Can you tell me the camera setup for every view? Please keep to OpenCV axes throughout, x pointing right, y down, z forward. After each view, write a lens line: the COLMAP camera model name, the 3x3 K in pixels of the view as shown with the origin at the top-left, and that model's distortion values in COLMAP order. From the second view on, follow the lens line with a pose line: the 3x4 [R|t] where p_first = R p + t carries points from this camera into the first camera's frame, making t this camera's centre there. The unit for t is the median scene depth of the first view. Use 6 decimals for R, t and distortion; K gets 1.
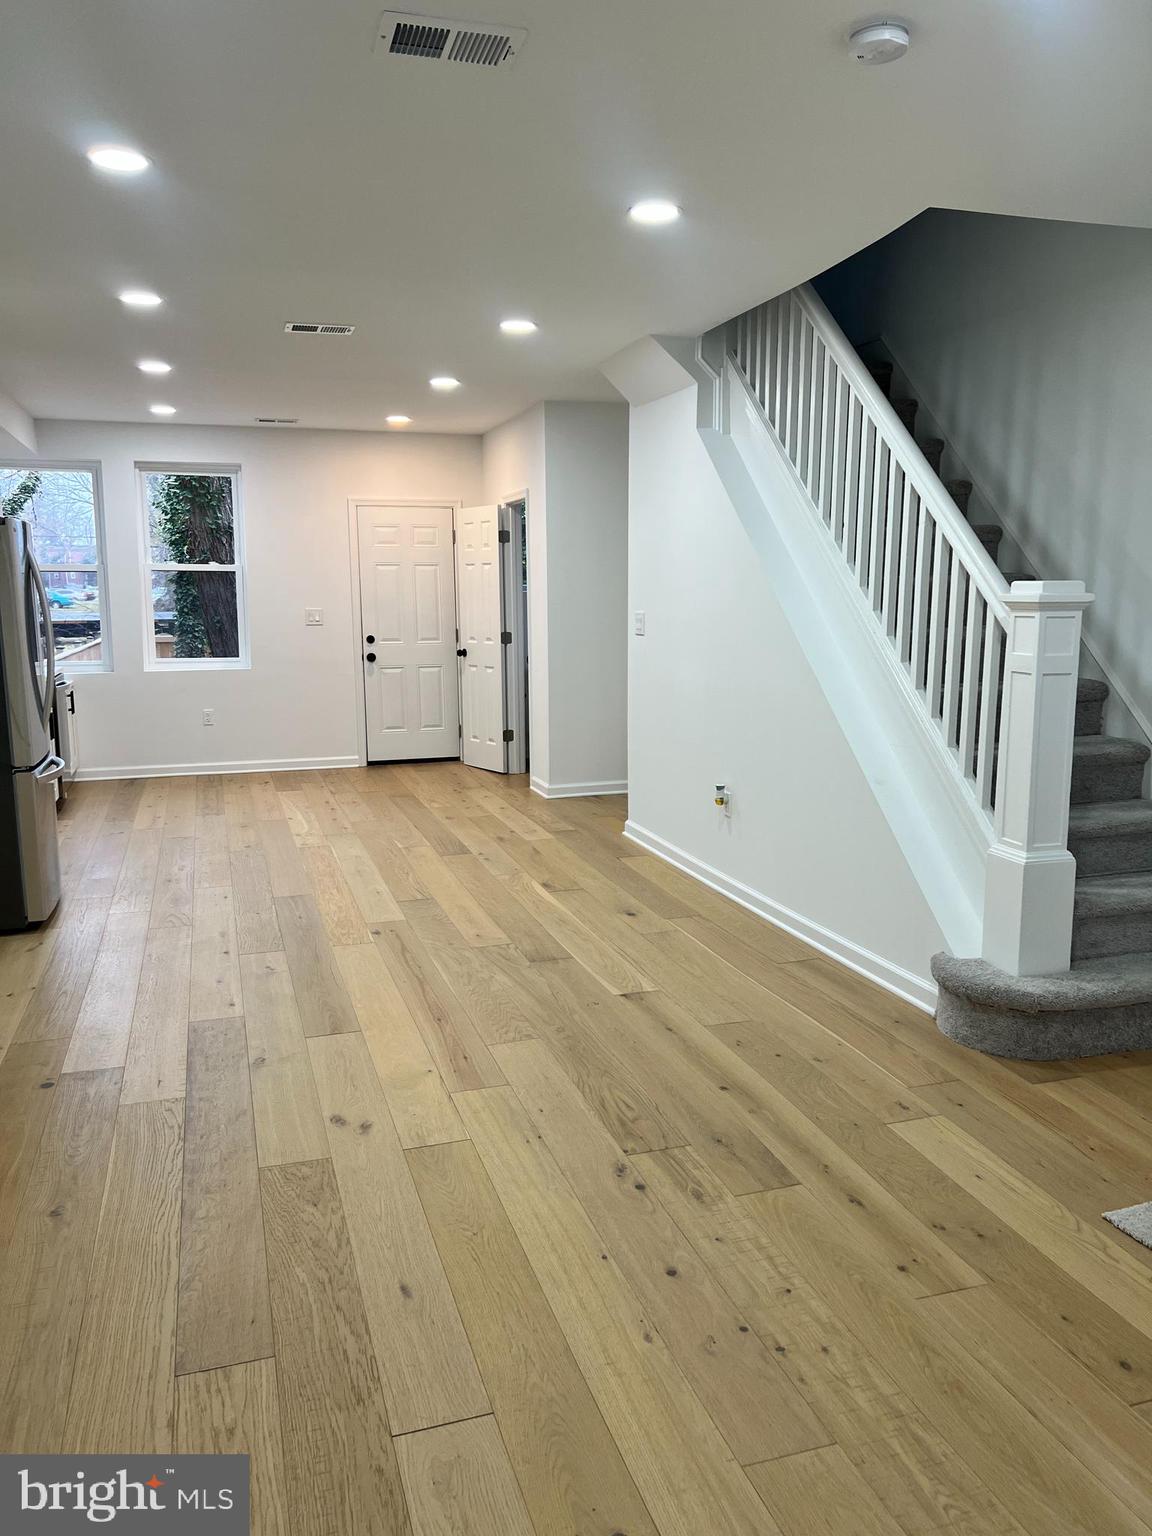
lens RADIAL K [[1165.6, 0, 579.8], [0, 1165.6, 782.4], [0, 0, 1]] dist [0.061365, -0.069249]
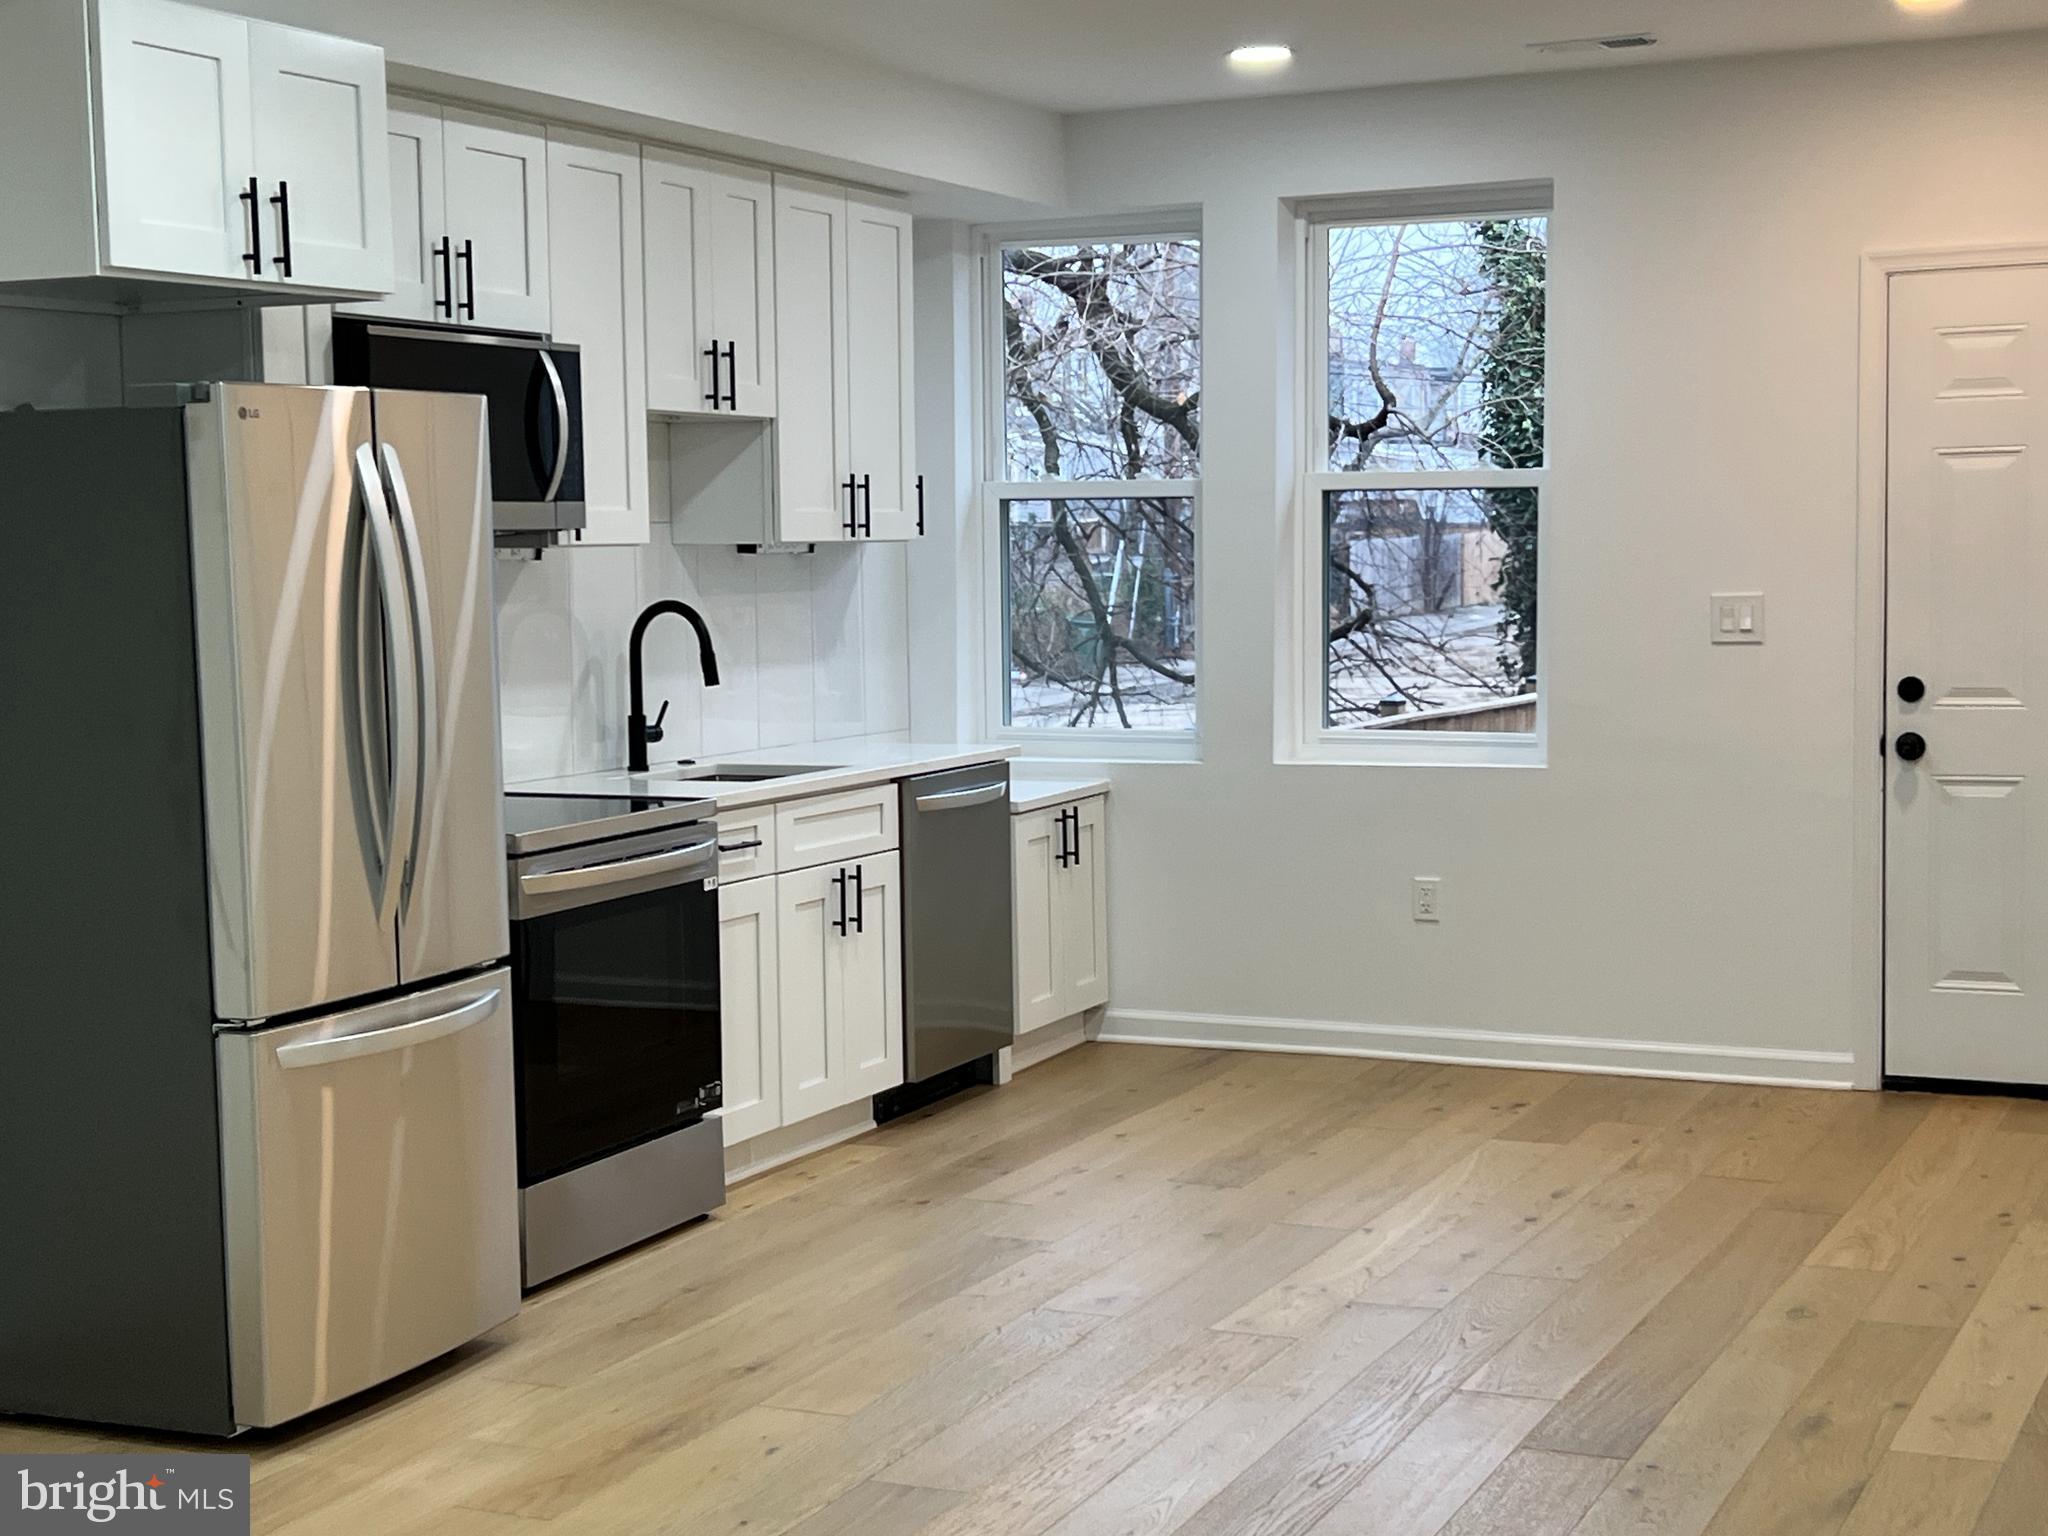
lens RADIAL K [[3080.8, 0, 1021.0], [0, 3080.8, 773.2], [0, 0, 1]] dist [0.173263, 0.000000]
pose [[0.743590, 0.045304, -0.667100, 0.205085], [-0.099991, 0.994017, -0.043950, -0.039150], [0.661117, 0.099384, 0.743671, 0.218681]]
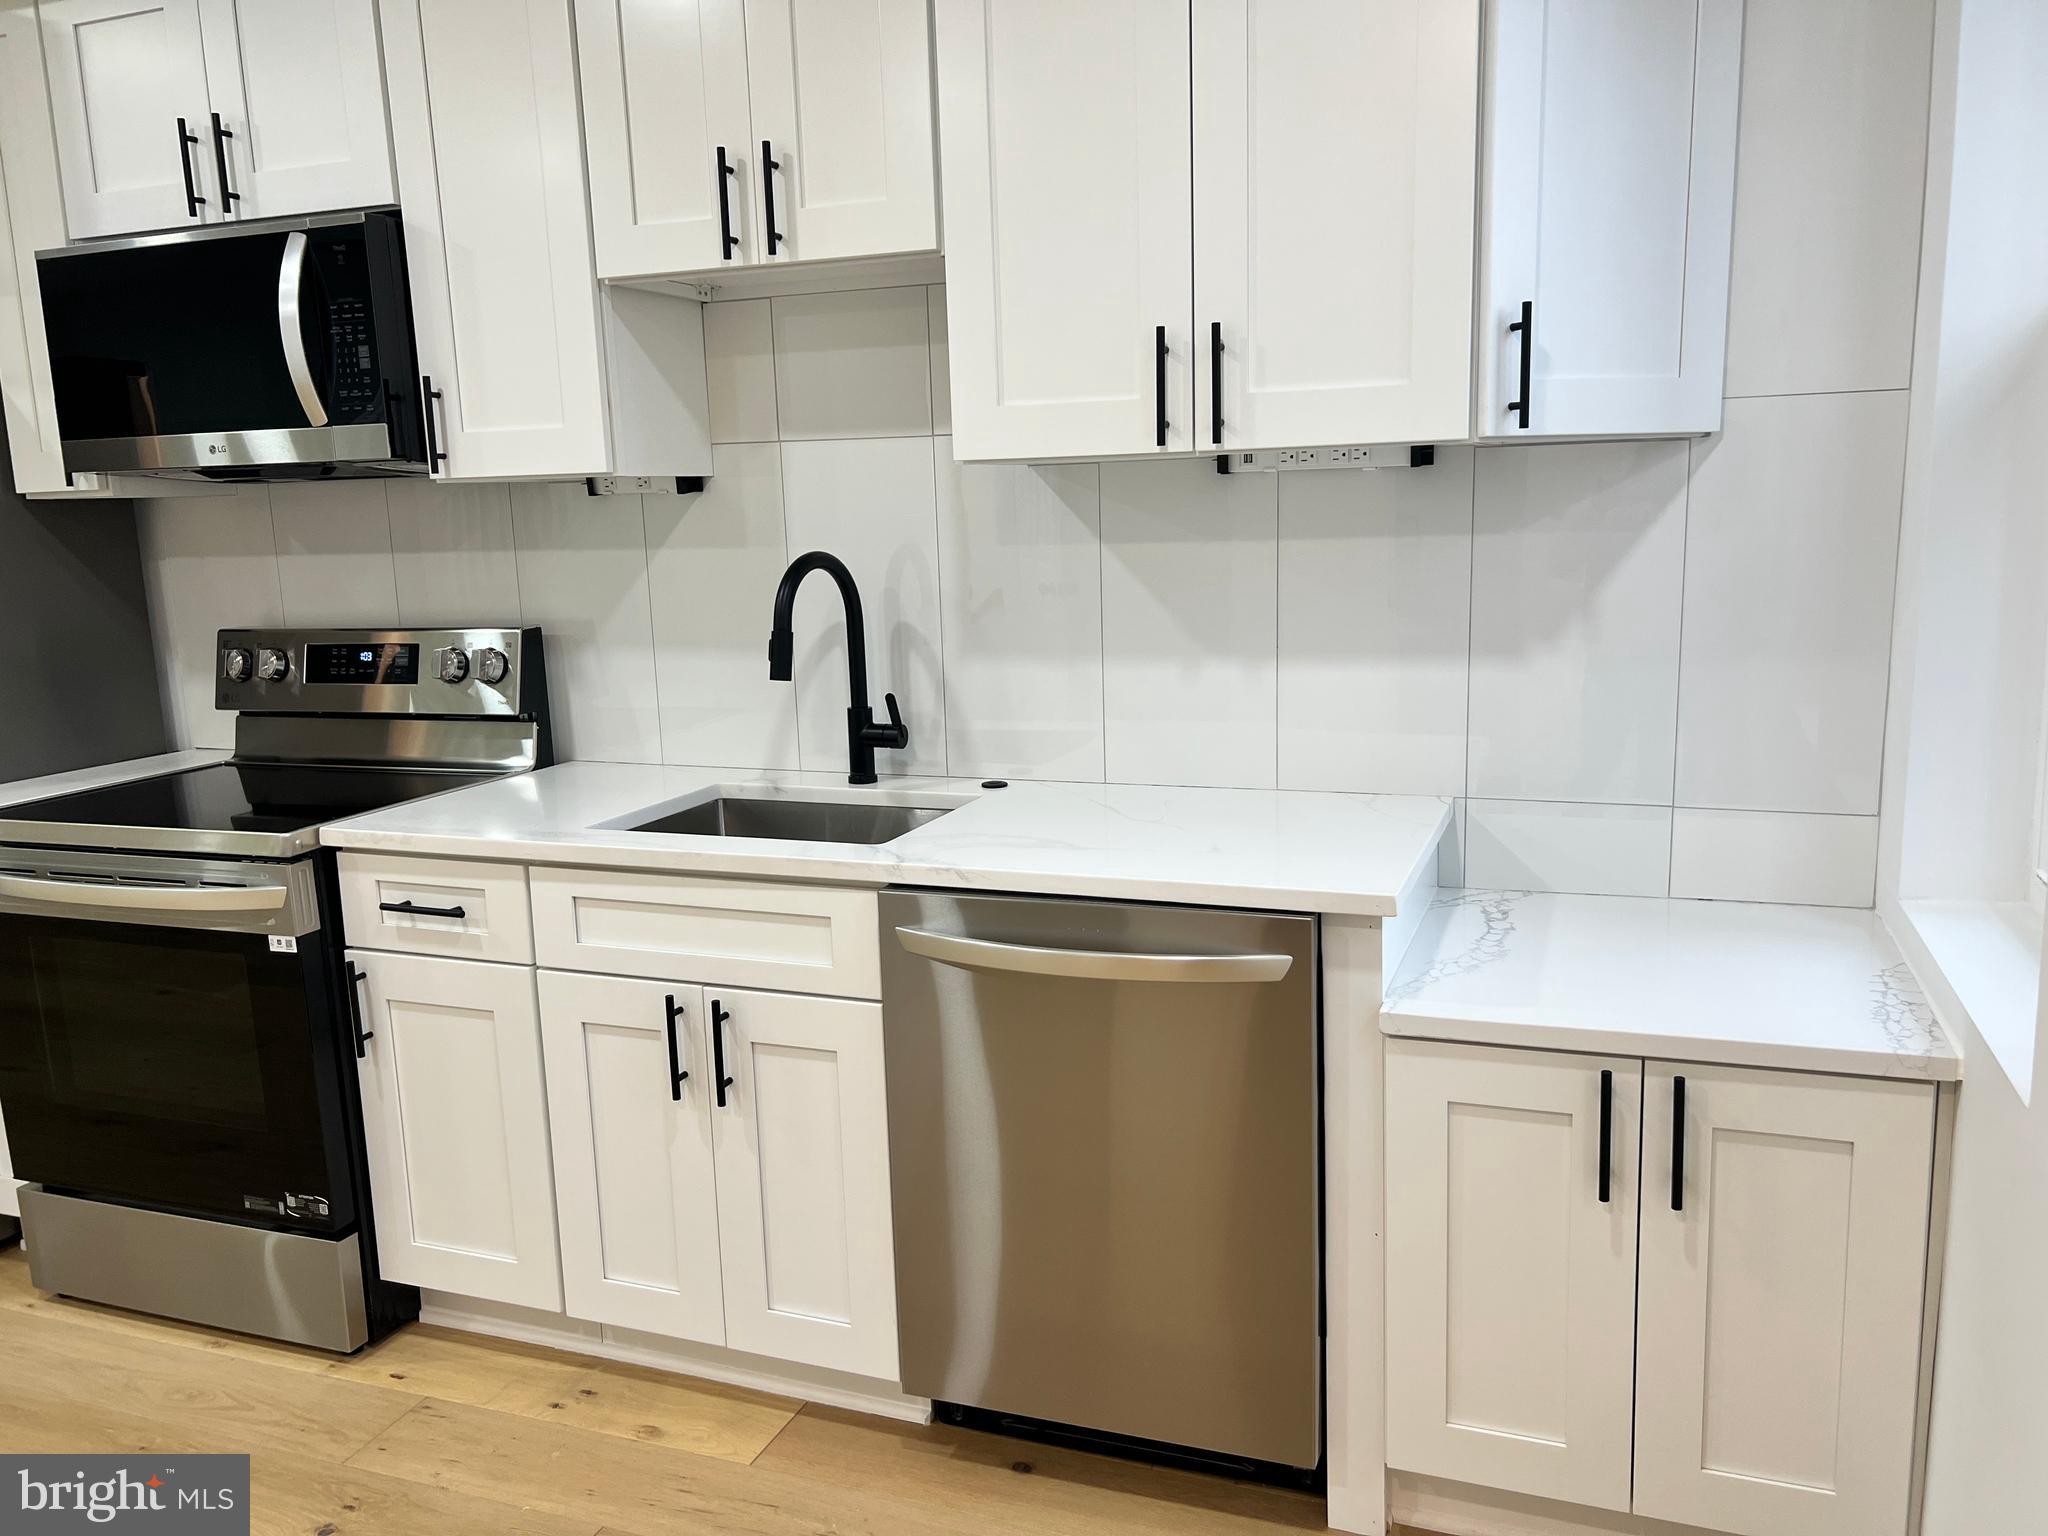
lens RADIAL K [[1554.1, 0, 1049.9], [0, 1554.1, 773.7], [0, 0, 1]] dist [0.061365, -0.069249]
pose [[-0.618536, 0.166742, -0.767861, -0.265841], [-0.096149, 0.953820, 0.284574, -0.174125], [0.779852, 0.249849, -0.573940, 1.071049]]
